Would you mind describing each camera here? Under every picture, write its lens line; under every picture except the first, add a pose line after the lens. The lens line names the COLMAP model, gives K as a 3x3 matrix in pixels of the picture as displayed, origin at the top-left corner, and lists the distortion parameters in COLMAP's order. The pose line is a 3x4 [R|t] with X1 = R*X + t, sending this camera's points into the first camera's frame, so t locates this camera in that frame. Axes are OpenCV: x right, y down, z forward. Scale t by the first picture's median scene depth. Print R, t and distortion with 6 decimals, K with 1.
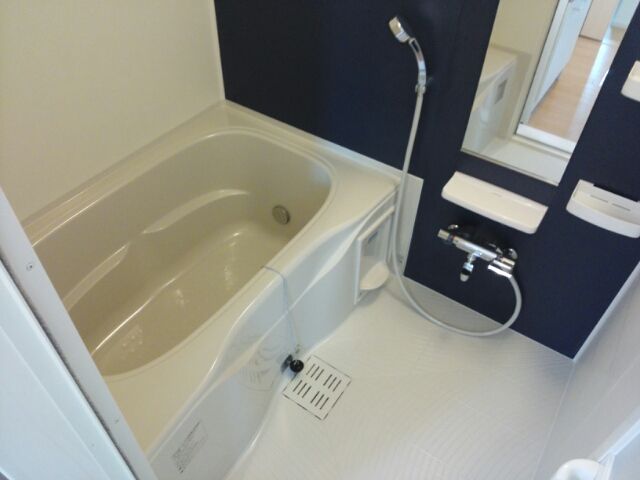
lens RADIAL K [[512.3, 0, 320.0], [0, 512.3, 240.0], [0, 0, 1]] dist [-0.000035, -0.006401]
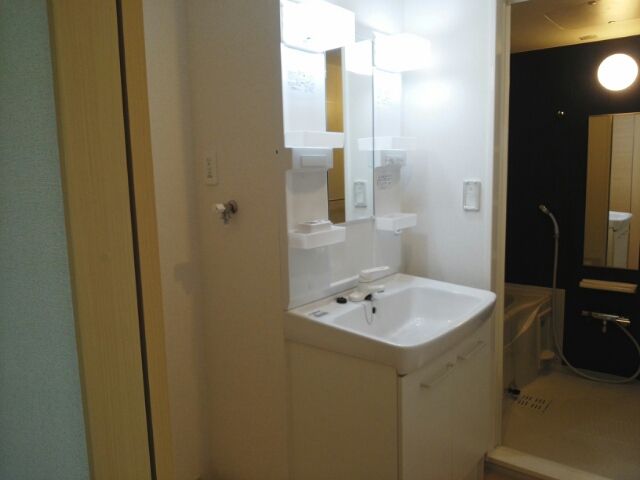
lens RADIAL K [[512.3, 0, 320.0], [0, 512.3, 240.0], [0, 0, 1]] dist [-0.000035, -0.006401]
pose [[0.994890, -0.044195, -0.090783, -0.517813], [-0.020649, 0.791058, -0.611392, 0.910373], [0.098835, 0.610142, 0.786103, -0.685927]]
